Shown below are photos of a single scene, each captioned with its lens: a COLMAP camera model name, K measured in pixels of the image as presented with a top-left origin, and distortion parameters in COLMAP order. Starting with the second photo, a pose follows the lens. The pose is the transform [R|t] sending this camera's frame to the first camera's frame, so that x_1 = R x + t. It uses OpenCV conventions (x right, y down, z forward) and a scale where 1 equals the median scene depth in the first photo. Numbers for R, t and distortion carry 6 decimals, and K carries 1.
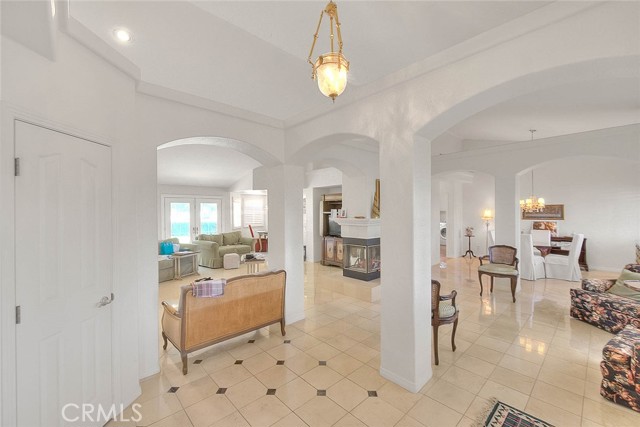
lens RADIAL K [[264.4, 0, 321.2], [0, 264.4, 210.7], [0, 0, 1]] dist [-0.002208, -0.000347]
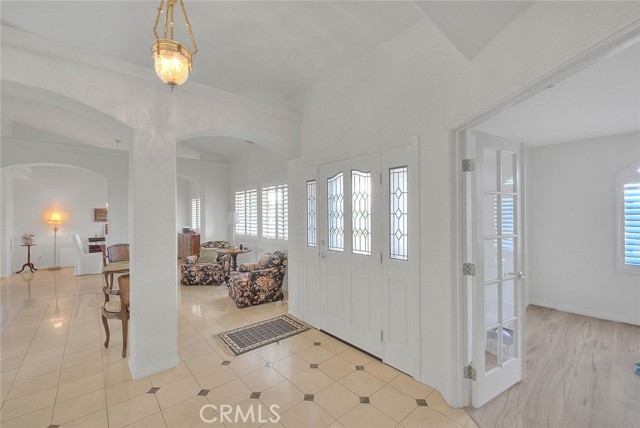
lens RADIAL K [[264.4, 0, 315.6], [0, 264.4, 213.1], [0, 0, 1]] dist [-0.002208, -0.000347]
pose [[0.041748, 0.008810, 0.999089, -0.489733], [0.008308, 0.999923, -0.009165, 0.032428], [-0.999094, 0.008683, 0.041672, 0.228362]]
